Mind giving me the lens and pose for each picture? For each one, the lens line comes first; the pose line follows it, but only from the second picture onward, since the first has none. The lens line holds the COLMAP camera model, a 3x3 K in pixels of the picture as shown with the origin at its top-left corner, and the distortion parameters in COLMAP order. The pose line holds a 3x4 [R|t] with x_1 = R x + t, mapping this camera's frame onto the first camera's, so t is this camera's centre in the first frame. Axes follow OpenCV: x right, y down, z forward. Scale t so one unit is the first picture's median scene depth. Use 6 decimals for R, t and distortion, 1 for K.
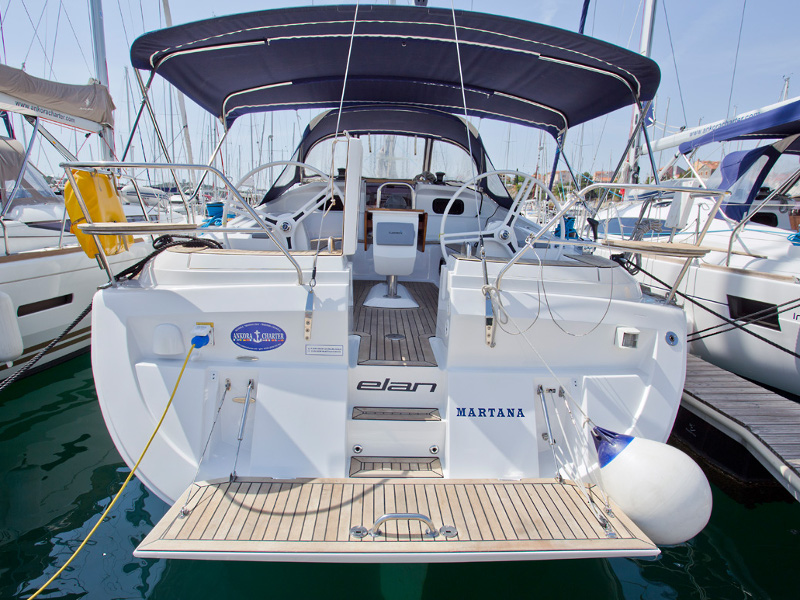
lens RADIAL K [[493.9, 0, 400.0], [0, 493.9, 300.0], [0, 0, 1]] dist [-0.000853, -0.000452]
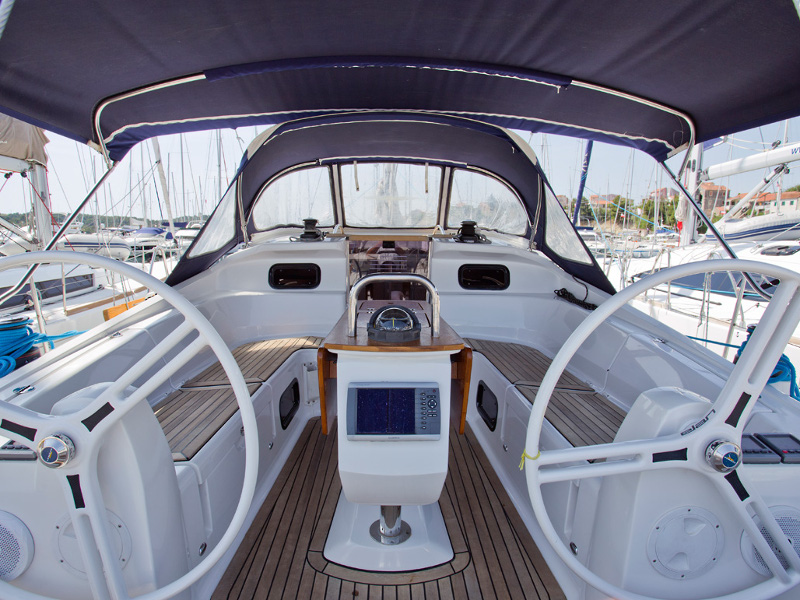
lens RADIAL K [[442.8, 0, 400.0], [0, 442.8, 300.0], [0, 0, 1]] dist [-0.039100, 0.037207]
pose [[0.999564, -0.023553, -0.017803, 0.002821], [0.023145, 0.999473, -0.022781, -0.152045], [0.018330, 0.022359, 0.999582, 0.456892]]
